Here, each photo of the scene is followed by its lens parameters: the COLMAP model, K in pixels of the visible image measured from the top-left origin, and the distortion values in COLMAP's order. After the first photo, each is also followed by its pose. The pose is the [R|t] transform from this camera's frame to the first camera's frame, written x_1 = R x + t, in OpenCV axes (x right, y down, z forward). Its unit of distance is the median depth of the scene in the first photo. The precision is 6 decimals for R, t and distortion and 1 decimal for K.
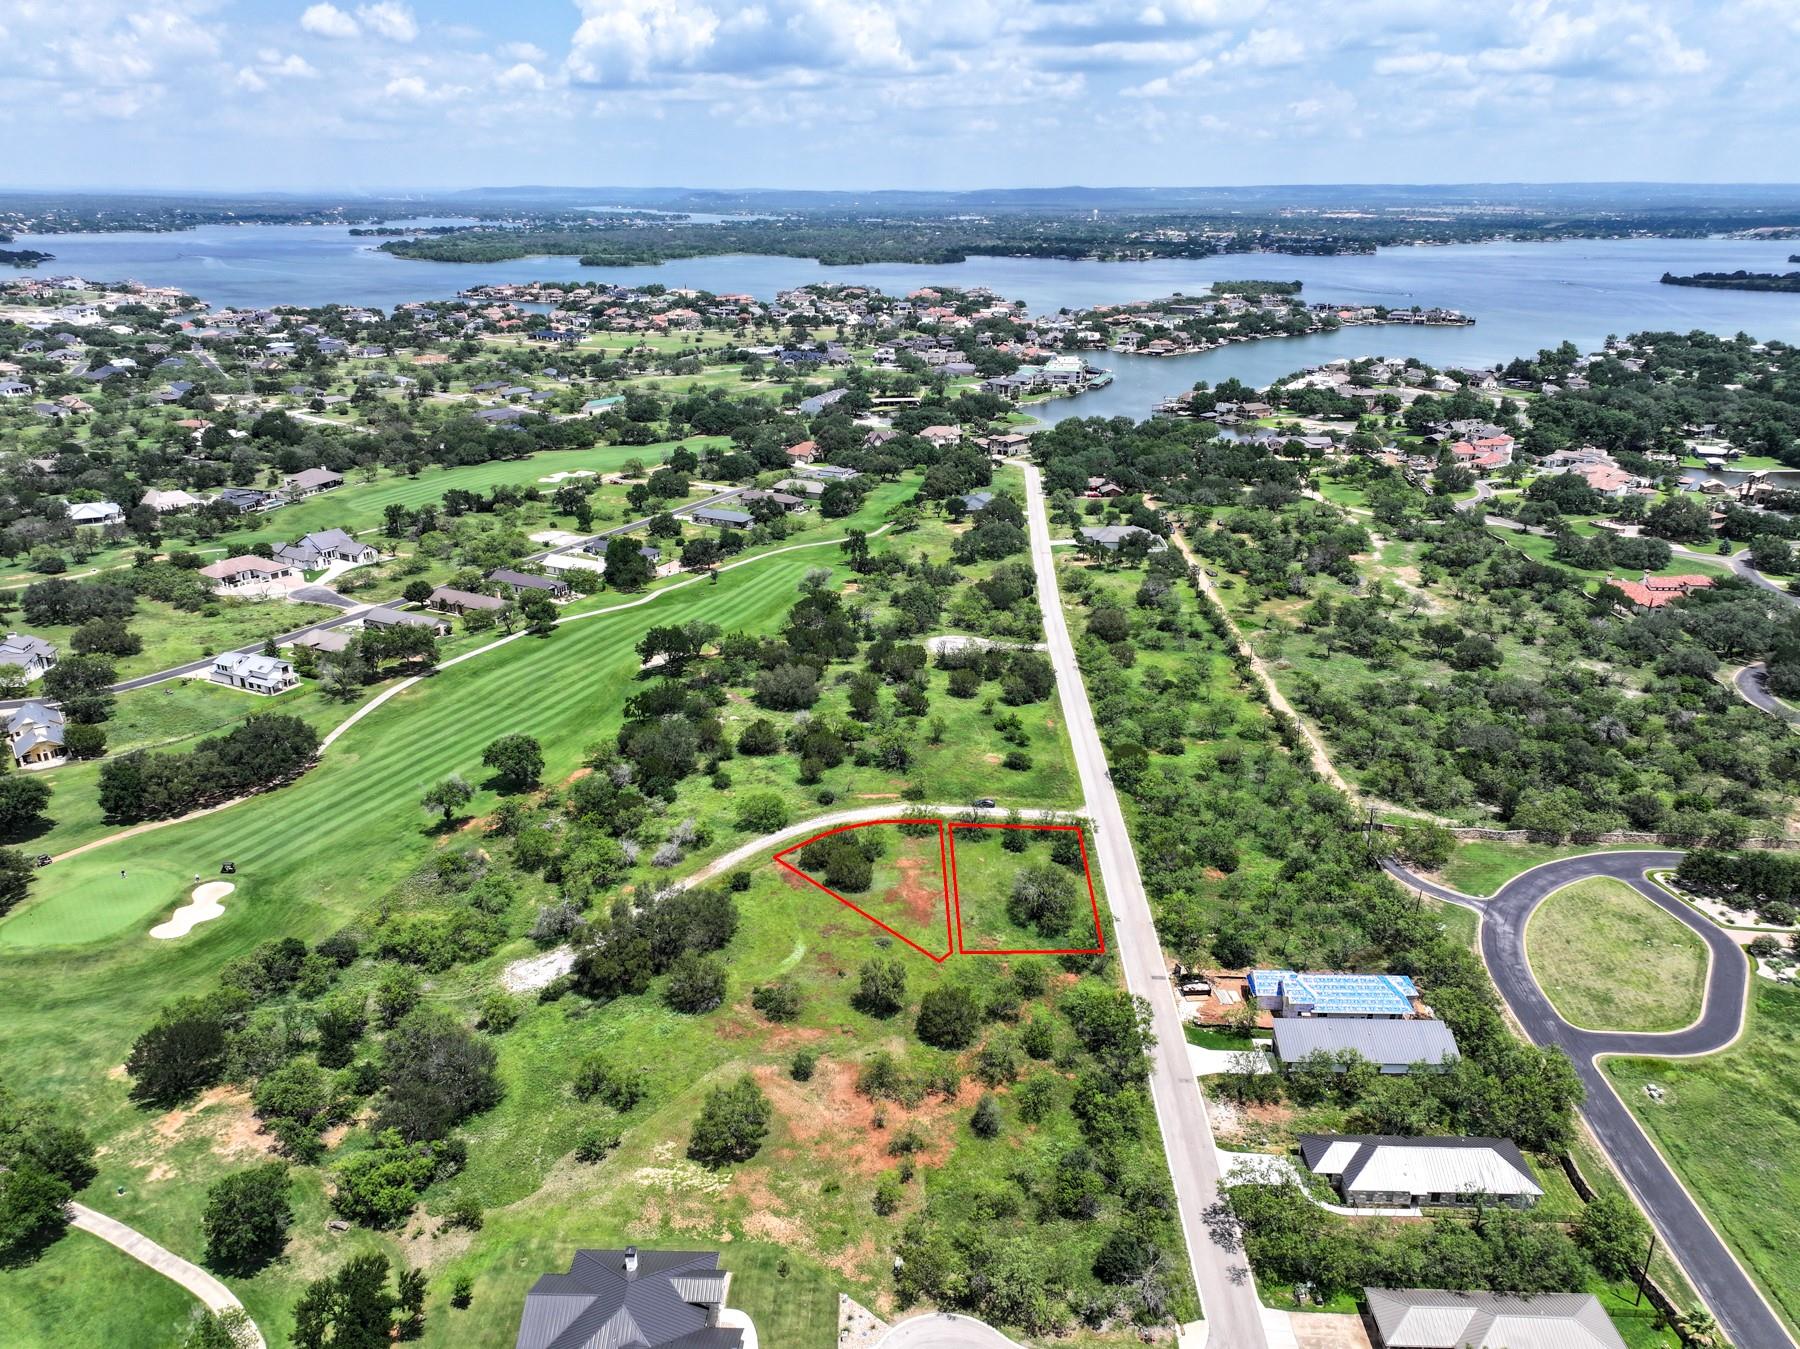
lens RADIAL K [[1263.6, 0, 900.0], [0, 1263.6, 674.5], [0, 0, 1]] dist [0.000328, 0.017483]
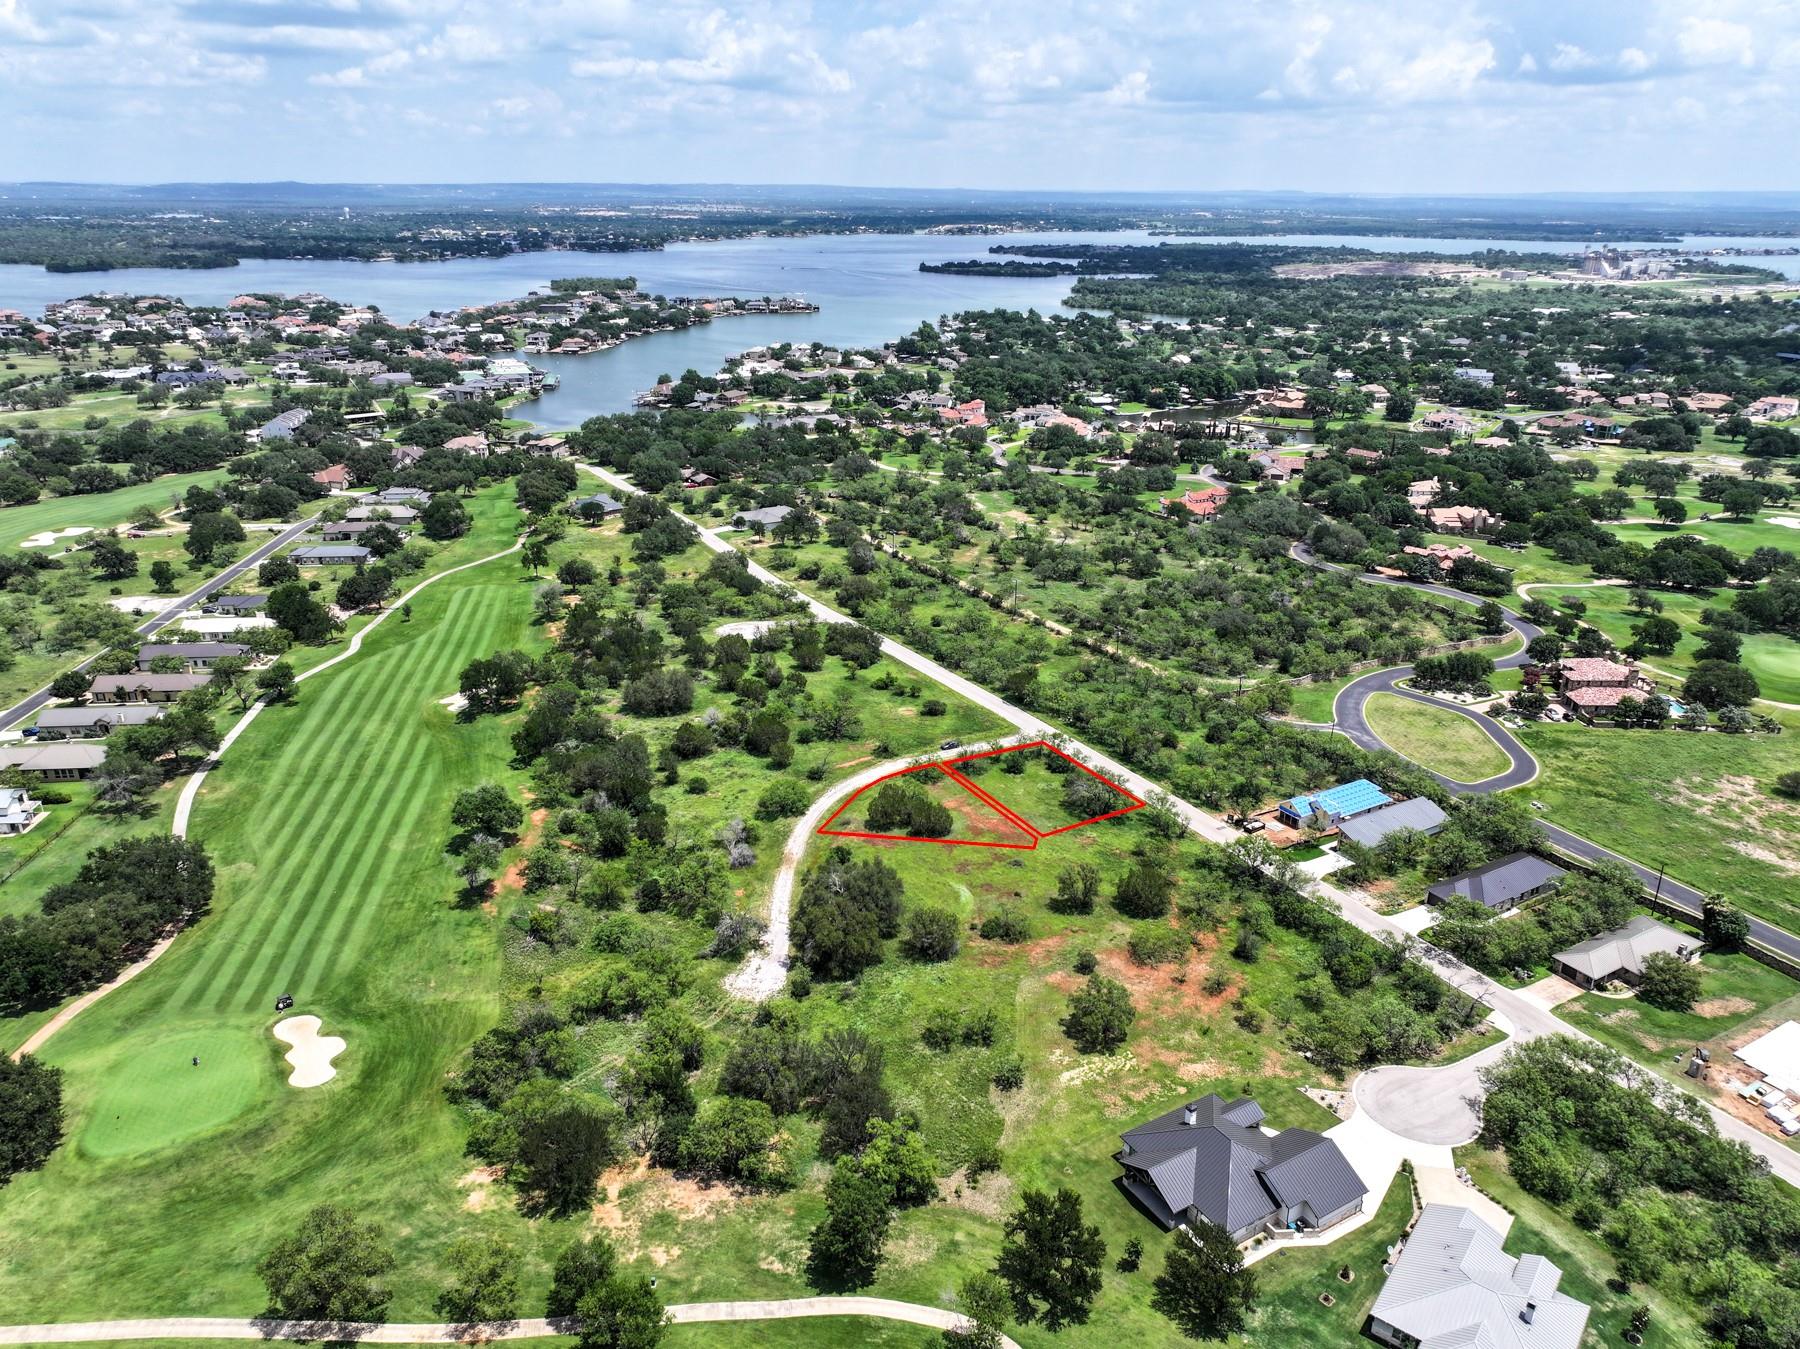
lens RADIAL K [[1263.6, 0, 900.0], [0, 1263.6, 674.5], [0, 0, 1]] dist [0.000328, 0.017483]
pose [[0.845483, -0.185453, 0.500765, -0.103993], [0.184639, 0.981444, 0.051725, -0.005060], [-0.501065, 0.048728, 0.864037, 0.011615]]
